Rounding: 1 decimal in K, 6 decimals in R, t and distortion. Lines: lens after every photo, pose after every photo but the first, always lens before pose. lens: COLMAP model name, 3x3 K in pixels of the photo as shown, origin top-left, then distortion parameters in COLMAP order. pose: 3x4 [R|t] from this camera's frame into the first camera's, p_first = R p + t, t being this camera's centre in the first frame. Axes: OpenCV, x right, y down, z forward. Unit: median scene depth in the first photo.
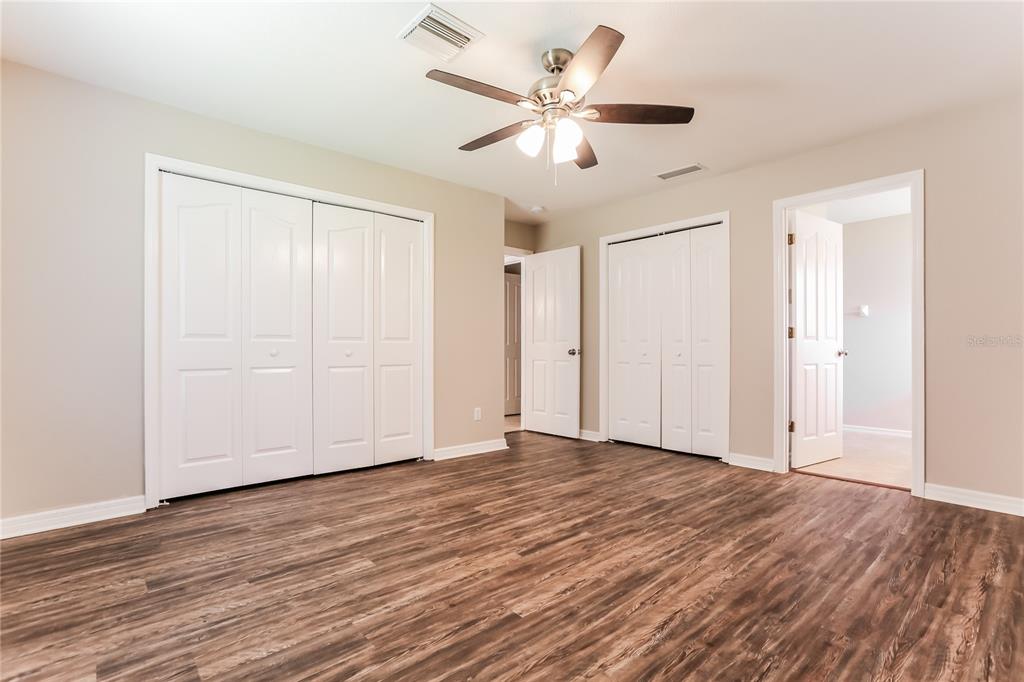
lens RADIAL K [[479.1, 0, 512.0], [0, 479.1, 341.0], [0, 0, 1]] dist [-0.002054, -0.000207]
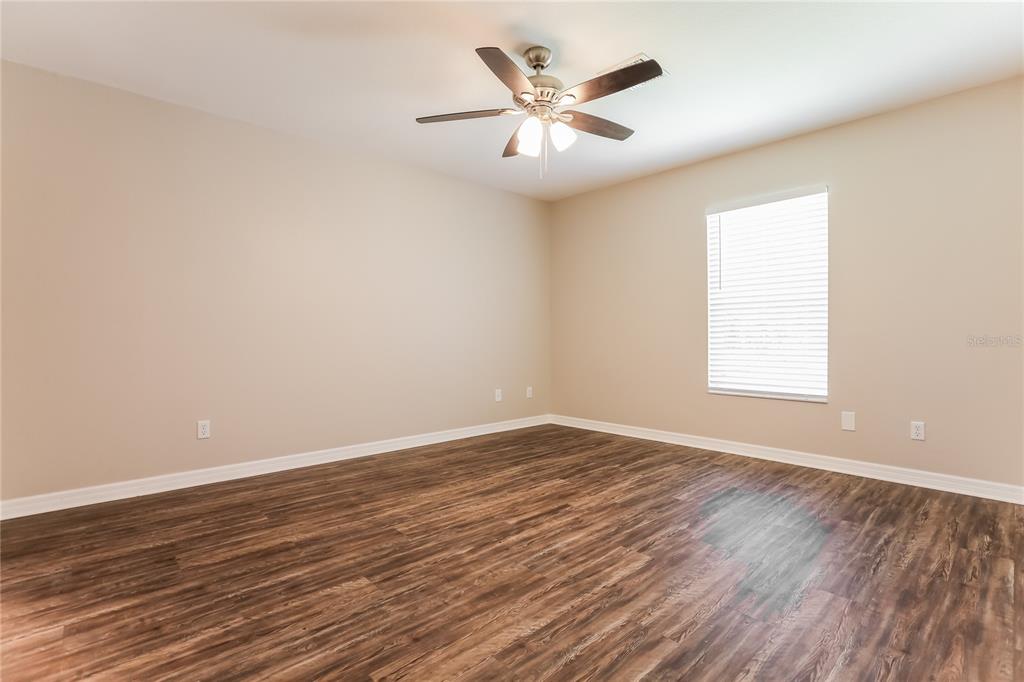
lens RADIAL K [[483.3, 0, 512.0], [0, 483.3, 341.0], [0, 0, 1]] dist [-0.000097, -0.000007]
pose [[-0.999703, -0.000412, -0.024355, 0.188225], [-0.000233, 0.999973, -0.007366, 0.027897], [0.024358, -0.007358, -0.999676, 2.157181]]
